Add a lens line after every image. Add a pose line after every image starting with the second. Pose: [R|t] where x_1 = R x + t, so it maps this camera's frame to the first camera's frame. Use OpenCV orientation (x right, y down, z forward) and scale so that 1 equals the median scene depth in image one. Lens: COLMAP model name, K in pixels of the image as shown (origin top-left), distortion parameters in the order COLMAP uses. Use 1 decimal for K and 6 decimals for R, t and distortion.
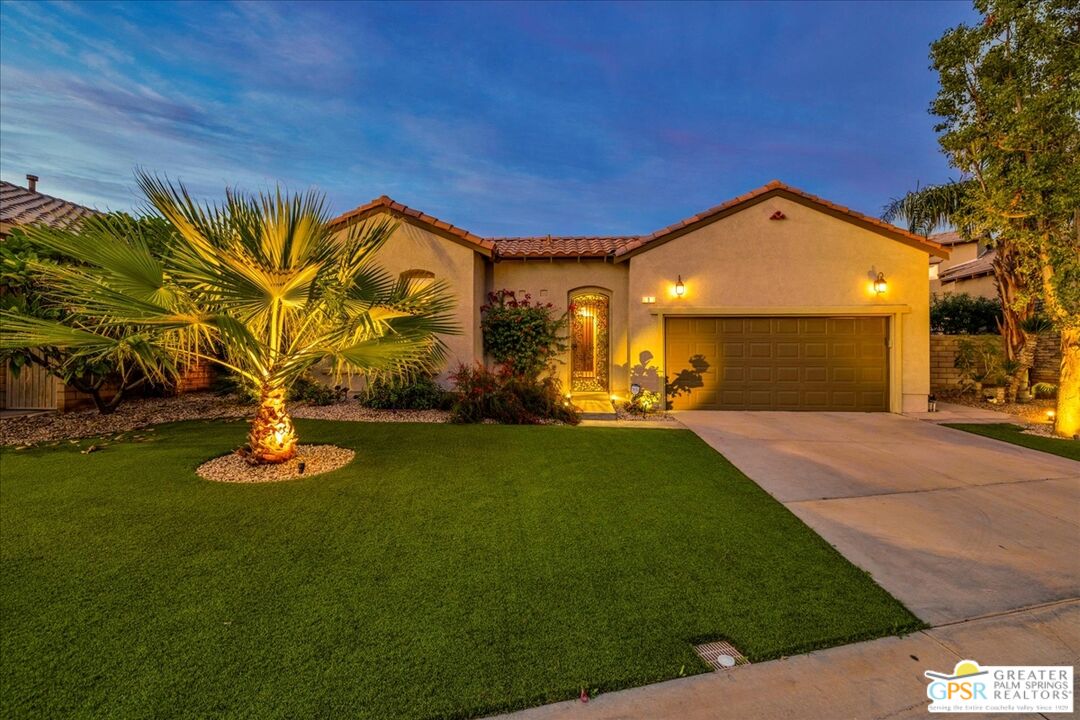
lens RADIAL K [[347.5, 0, 521.5], [0, 347.5, 361.0], [0, 0, 1]] dist [-0.012256, 0.000011]
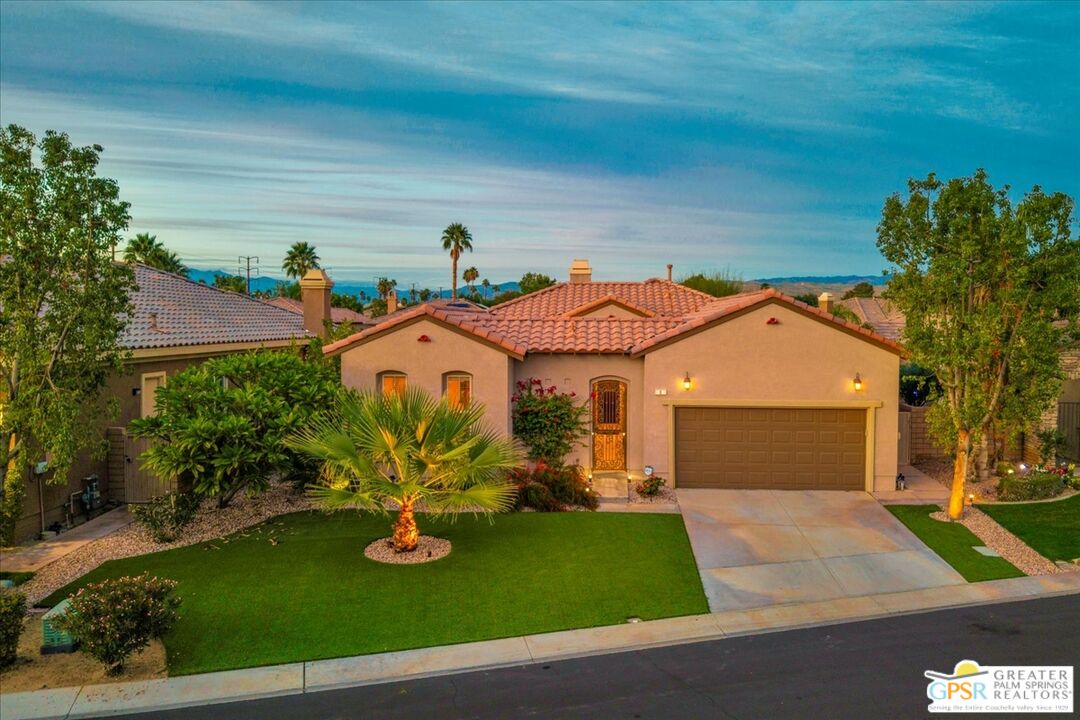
lens RADIAL K [[577.1, 0, 540.0], [0, 577.1, 360.0], [0, 0, 1]] dist [-0.000167, -0.000104]
pose [[0.999376, -0.003339, 0.035172, -0.092744], [0.001861, 0.999117, 0.041968, -0.360906], [-0.035281, -0.041876, 0.998500, -0.860827]]
